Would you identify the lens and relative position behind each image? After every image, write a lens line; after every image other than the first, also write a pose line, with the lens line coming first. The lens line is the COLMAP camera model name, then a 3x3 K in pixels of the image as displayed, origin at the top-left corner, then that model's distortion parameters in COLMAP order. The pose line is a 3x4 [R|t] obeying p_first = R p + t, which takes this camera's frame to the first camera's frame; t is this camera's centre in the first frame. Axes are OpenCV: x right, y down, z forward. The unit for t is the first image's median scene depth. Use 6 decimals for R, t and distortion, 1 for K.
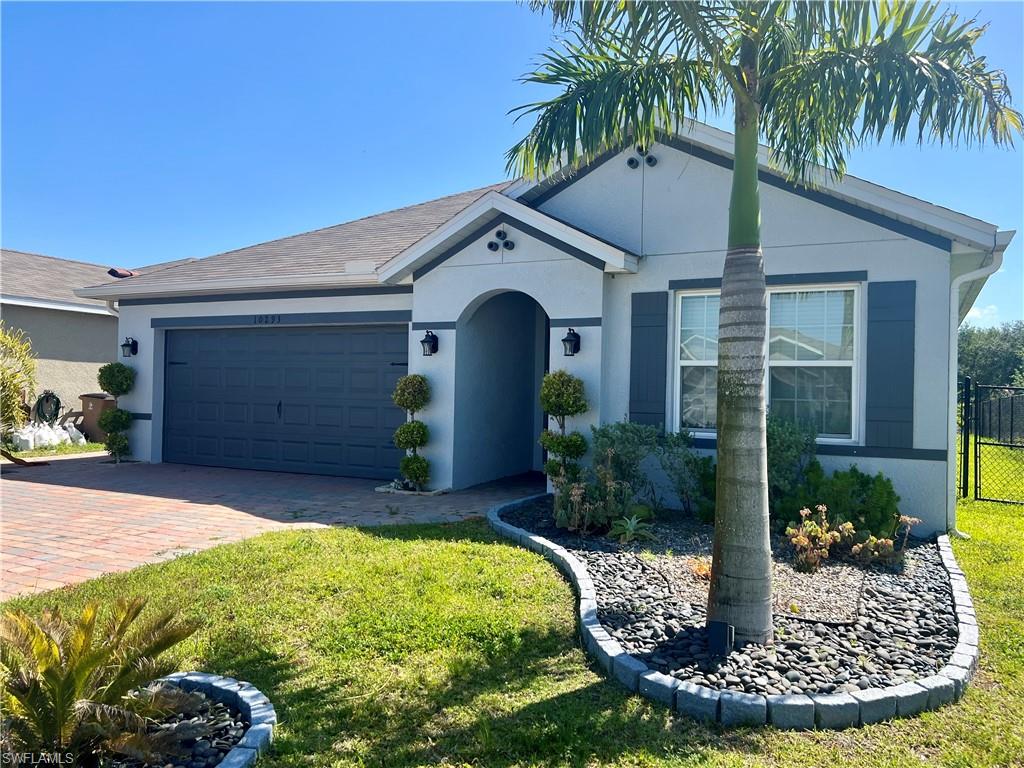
lens RADIAL K [[771.4, 0, 508.4], [0, 771.4, 386.4], [0, 0, 1]] dist [0.066066, -0.079732]
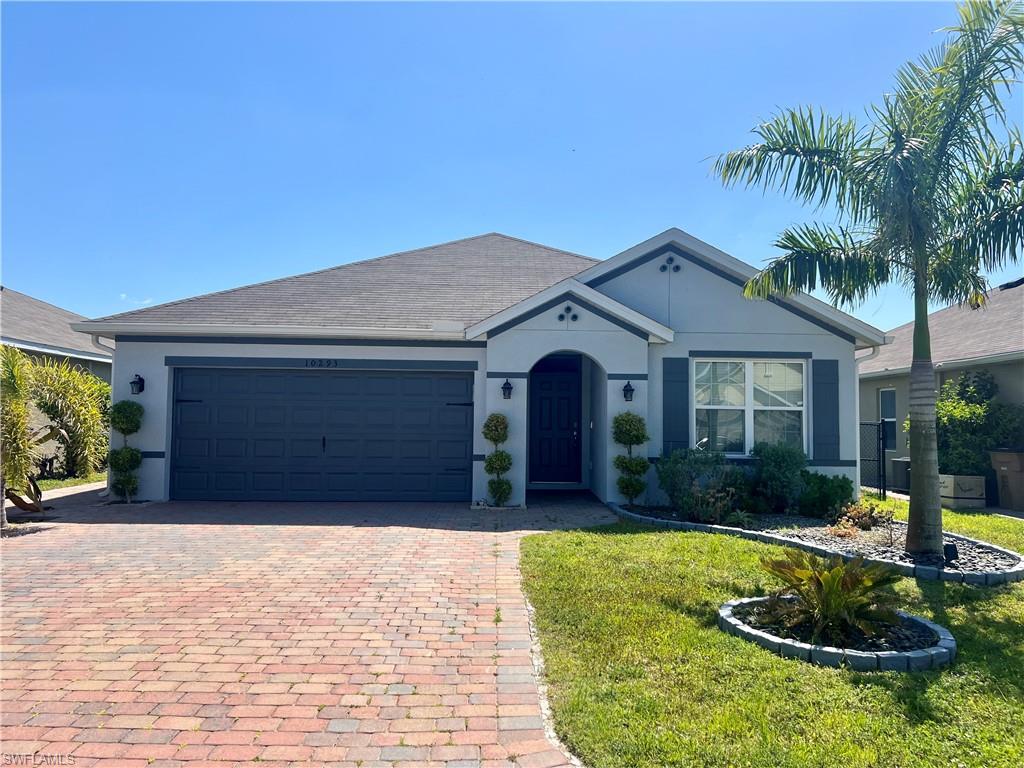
lens RADIAL K [[771.4, 0, 511.6], [0, 771.4, 378.9], [0, 0, 1]] dist [0.066066, -0.079732]
pose [[0.883511, 0.018111, 0.468060, -0.715086], [0.001925, 0.999103, -0.042292, -0.020014], [-0.468407, 0.038266, 0.882684, -0.122625]]
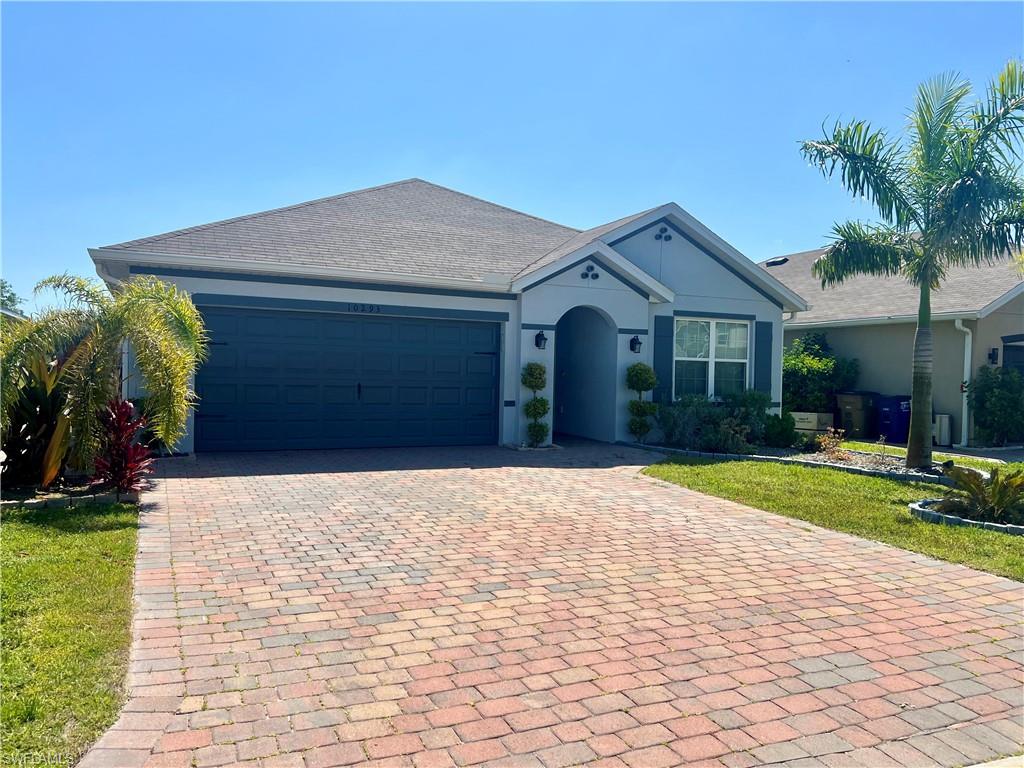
lens RADIAL K [[771.4, 0, 511.9], [0, 771.4, 389.4], [0, 0, 1]] dist [0.066066, -0.079732]
pose [[0.617993, -0.023989, 0.785818, -1.258908], [-0.014760, 0.999004, 0.042105, -0.026460], [-0.786045, -0.037619, 0.617024, 0.203280]]
